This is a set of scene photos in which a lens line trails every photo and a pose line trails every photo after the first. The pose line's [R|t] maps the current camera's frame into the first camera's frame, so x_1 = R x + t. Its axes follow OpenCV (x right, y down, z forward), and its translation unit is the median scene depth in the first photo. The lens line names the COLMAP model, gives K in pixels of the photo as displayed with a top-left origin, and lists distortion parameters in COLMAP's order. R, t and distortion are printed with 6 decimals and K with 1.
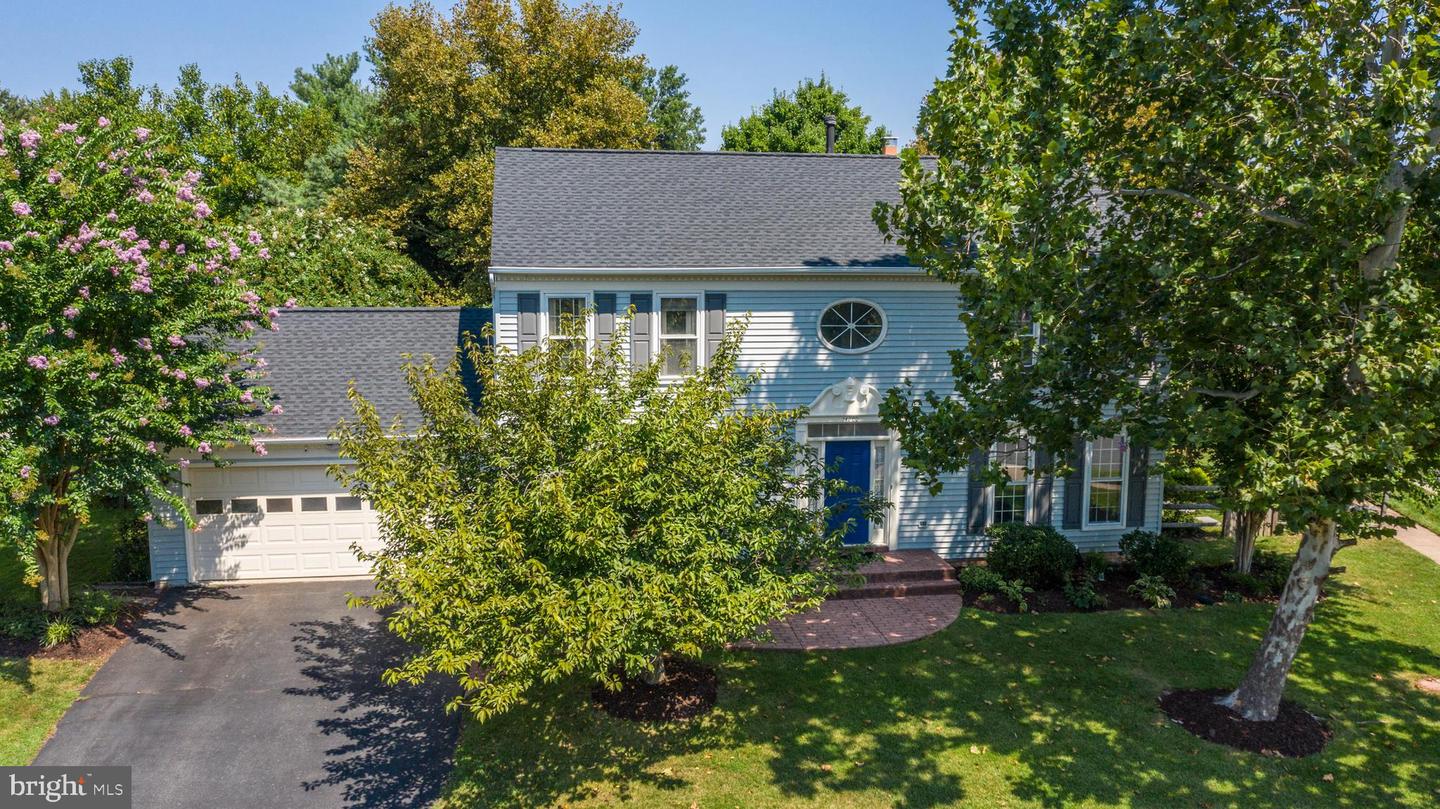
lens RADIAL K [[1082.6, 0, 720.8], [0, 1082.6, 459.9], [0, 0, 1]] dist [0.012869, 0.008751]
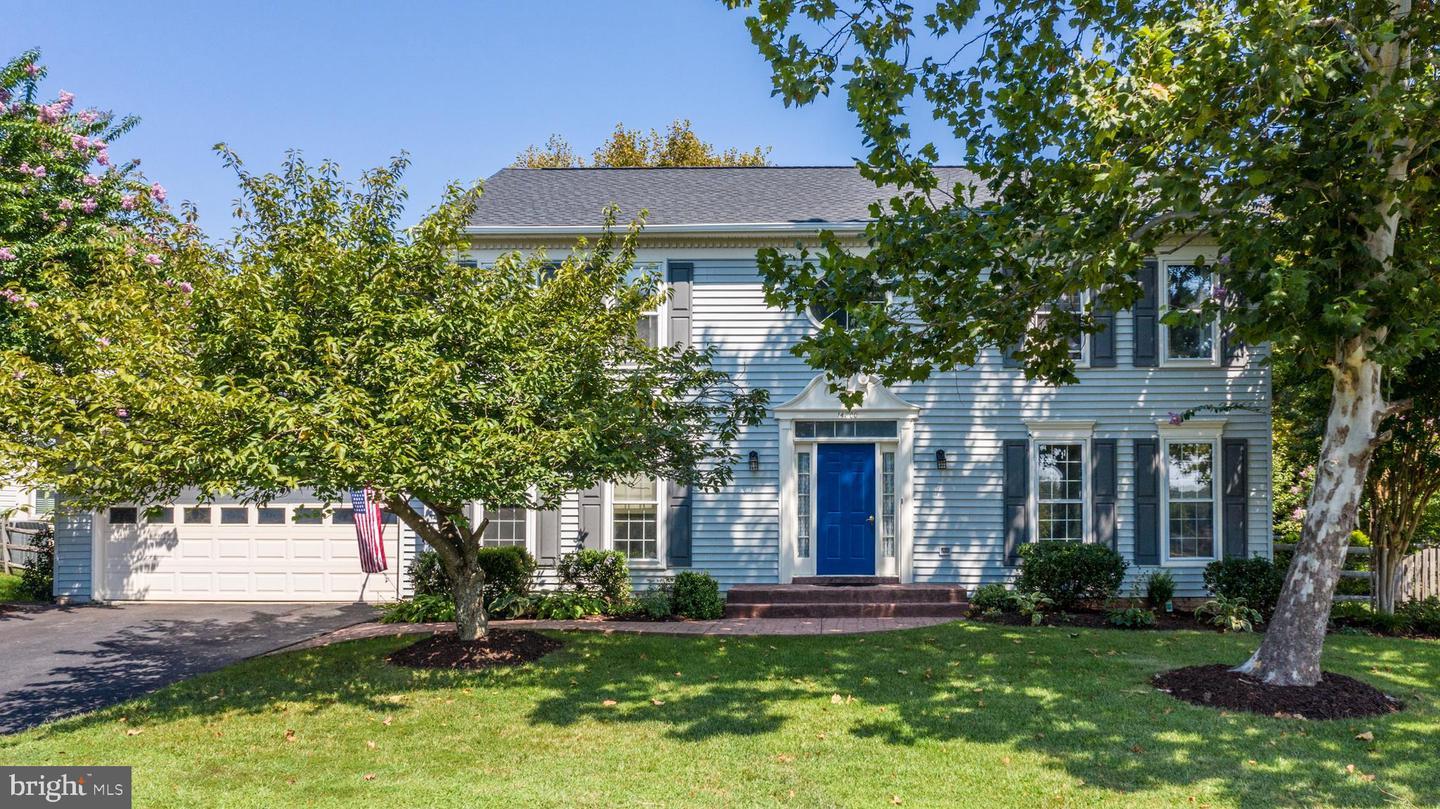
lens RADIAL K [[1165.8, 0, 731.7], [0, 1165.8, 481.6], [0, 0, 1]] dist [0.006236, -0.000672]
pose [[0.984736, 0.002966, -0.174030, 0.186273], [-0.033233, 0.984665, -0.171262, 0.162693], [0.170853, 0.174431, 0.969734, 0.151350]]
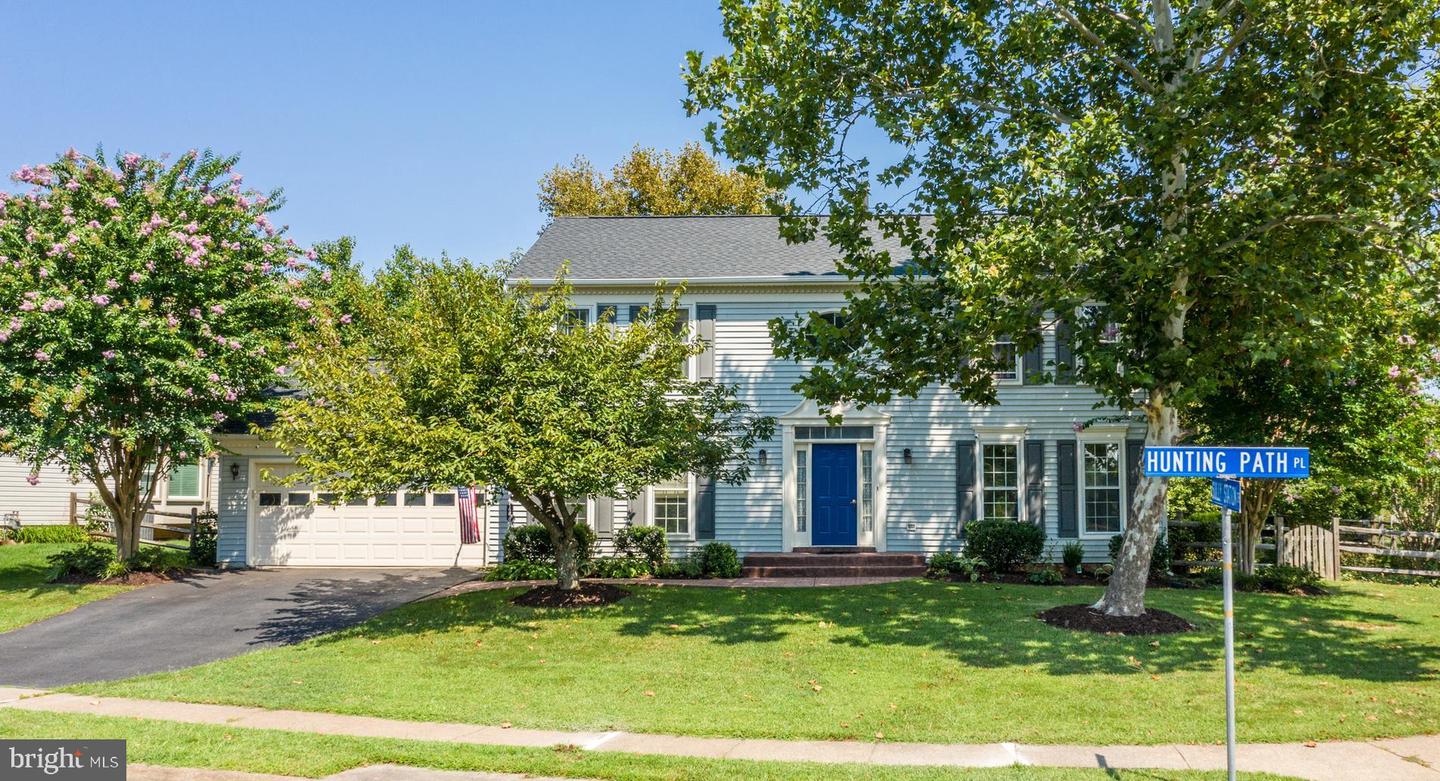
lens RADIAL K [[1131.3, 0, 709.0], [0, 1131.3, 427.5], [0, 0, 1]] dist [0.033536, -0.001307]
pose [[0.980720, -0.004008, -0.195377, 0.214256], [-0.035453, 0.979549, -0.198059, 0.188786], [0.192175, 0.201167, 0.960521, -0.073816]]
